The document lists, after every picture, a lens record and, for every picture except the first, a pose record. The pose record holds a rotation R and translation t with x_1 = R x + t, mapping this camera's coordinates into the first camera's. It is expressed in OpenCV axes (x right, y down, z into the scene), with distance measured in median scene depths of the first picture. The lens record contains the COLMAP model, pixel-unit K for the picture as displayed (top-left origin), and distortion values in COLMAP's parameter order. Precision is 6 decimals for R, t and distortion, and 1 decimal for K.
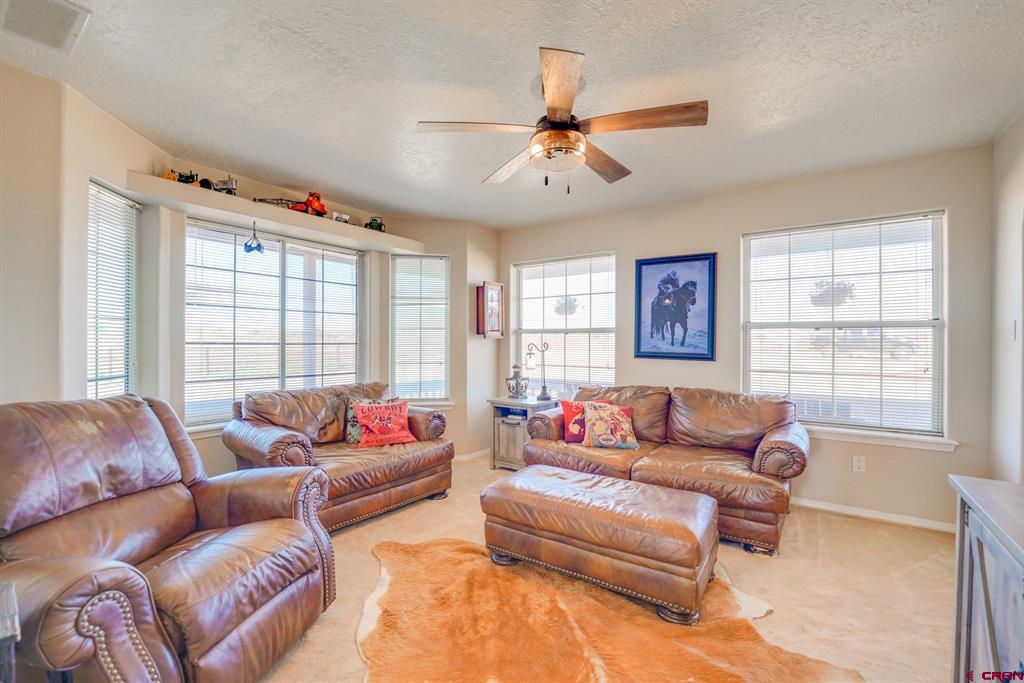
lens RADIAL K [[434.2, 0, 534.3], [0, 434.2, 343.6], [0, 0, 1]] dist [-0.026118, 0.003049]
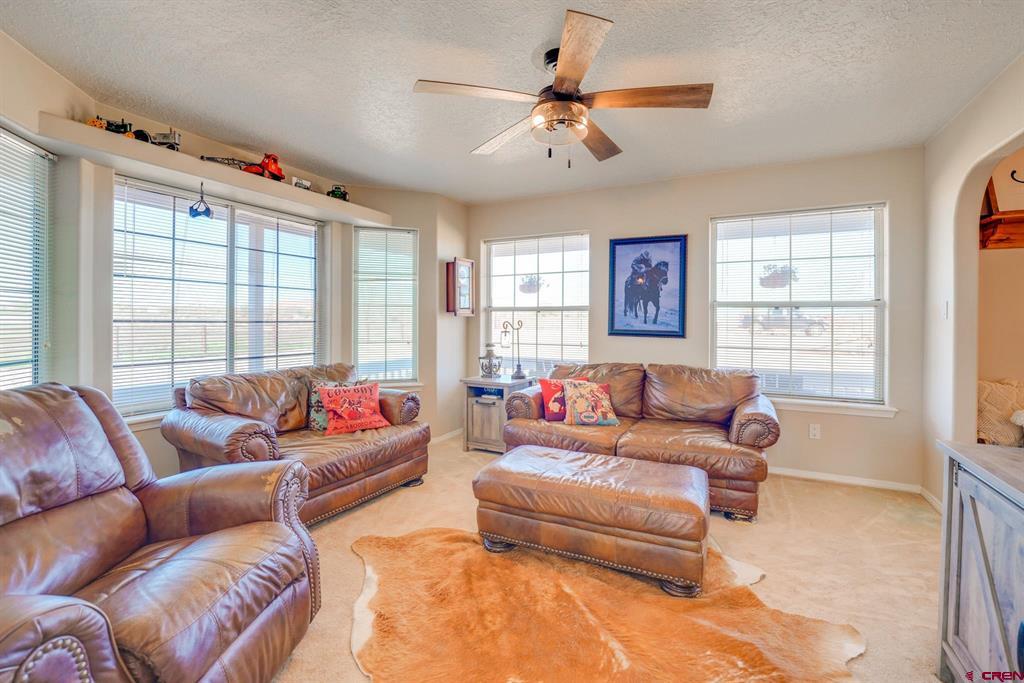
lens RADIAL K [[427.3, 0, 547.8], [0, 427.3, 322.2], [0, 0, 1]] dist [-0.026930, 0.003809]
pose [[0.987525, -0.000194, 0.157461, -0.075736], [0.000174, 1.000000, 0.000142, 0.001419], [-0.157461, -0.000113, 0.987525, 0.034895]]
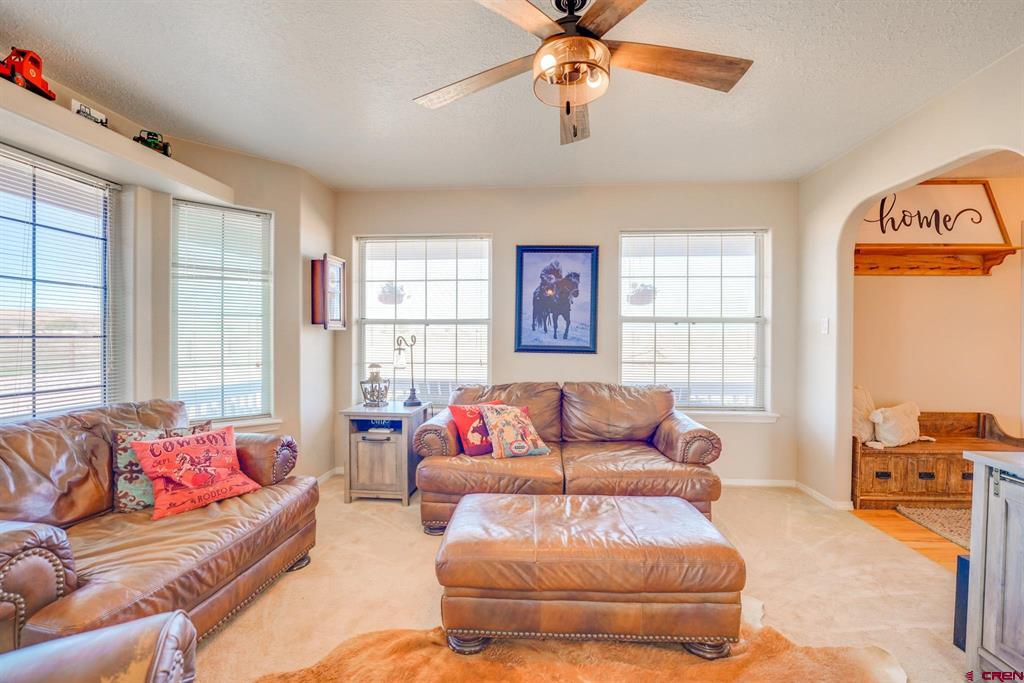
lens RADIAL K [[413.0, 0, 512.0], [0, 413.0, 341.5], [0, 0, 1]] dist [-0.023363, 0.000467]
pose [[0.867015, -0.005570, 0.498250, -0.236089], [0.001069, 0.999956, 0.009320, 0.002414], [-0.498280, -0.007548, 0.866983, 0.273633]]
